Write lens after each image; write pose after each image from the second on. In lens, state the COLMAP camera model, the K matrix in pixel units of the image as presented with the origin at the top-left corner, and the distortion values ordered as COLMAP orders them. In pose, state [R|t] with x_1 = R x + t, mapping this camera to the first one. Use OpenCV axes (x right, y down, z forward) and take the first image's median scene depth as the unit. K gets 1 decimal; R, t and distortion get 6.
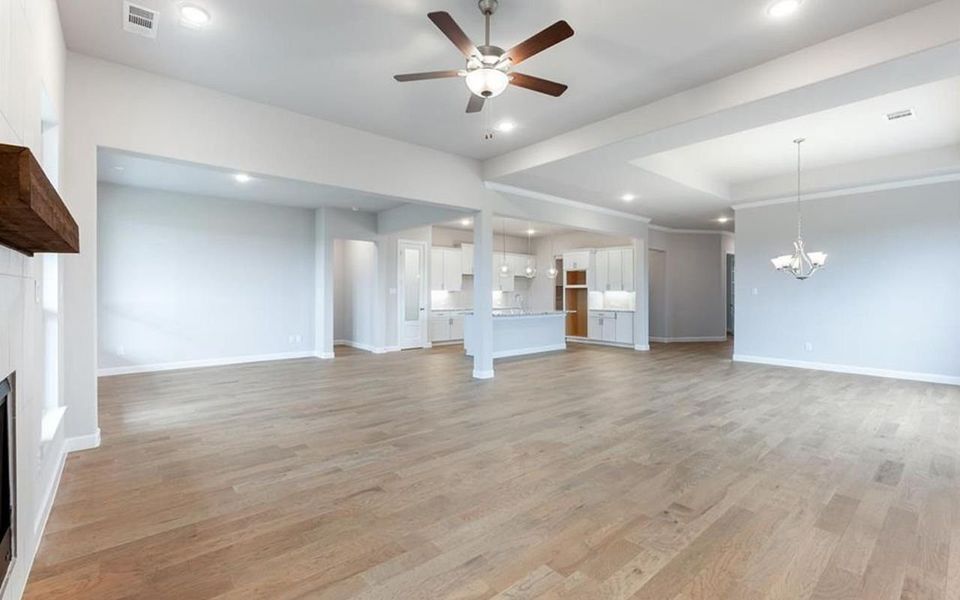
lens RADIAL K [[418.6, 0, 478.2], [0, 418.6, 291.3], [0, 0, 1]] dist [-0.002074, -0.000163]
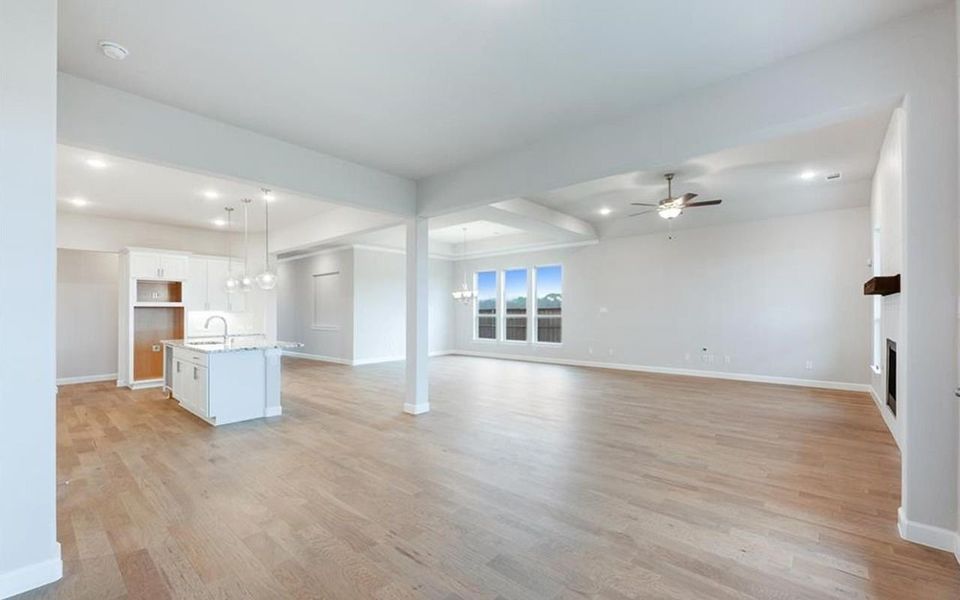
lens RADIAL K [[401.8, 0, 467.6], [0, 401.8, 299.5], [0, 0, 1]] dist [-0.000042, 0.000034]
pose [[-0.129995, 0.028573, 0.991103, -1.402973], [-0.000426, 0.999583, -0.028873, -0.001417], [-0.991514, -0.004176, -0.129929, 1.699637]]
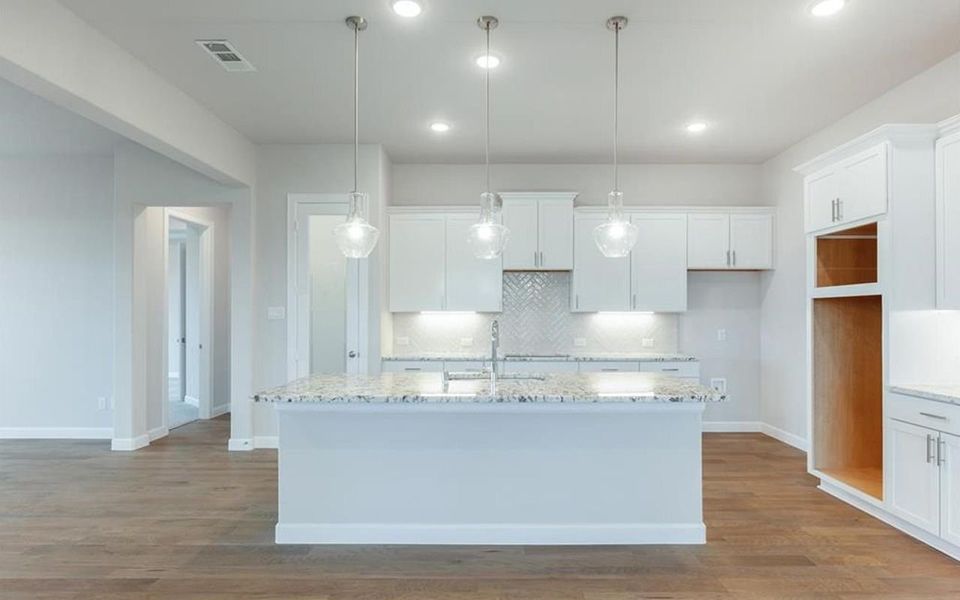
lens RADIAL K [[531.5, 0, 476.9], [0, 531.5, 307.9], [0, 0, 1]] dist [0.000626, 0.000304]
pose [[0.753889, -0.010782, -0.656913, 0.807801], [0.004753, 0.999929, -0.010957, 0.004155], [0.656984, 0.005138, 0.753887, 1.742279]]
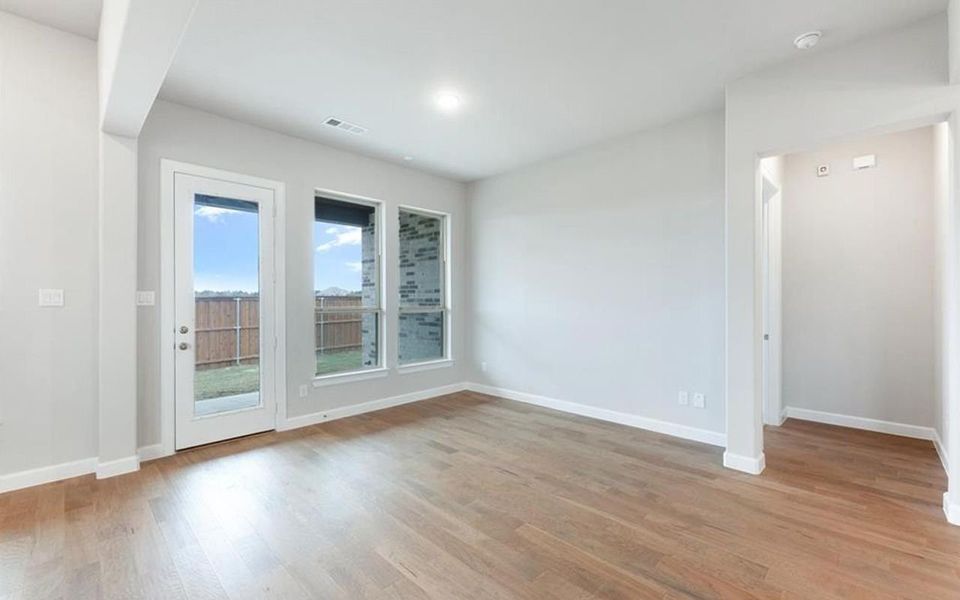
lens RADIAL K [[401.8, 0, 467.6], [0, 401.8, 299.5], [0, 0, 1]] dist [-0.000042, 0.000034]
pose [[0.076633, -0.003895, -0.997052, -0.011970], [0.006888, 0.999971, -0.003377, 0.004383], [0.997036, -0.006609, 0.076657, 1.568840]]
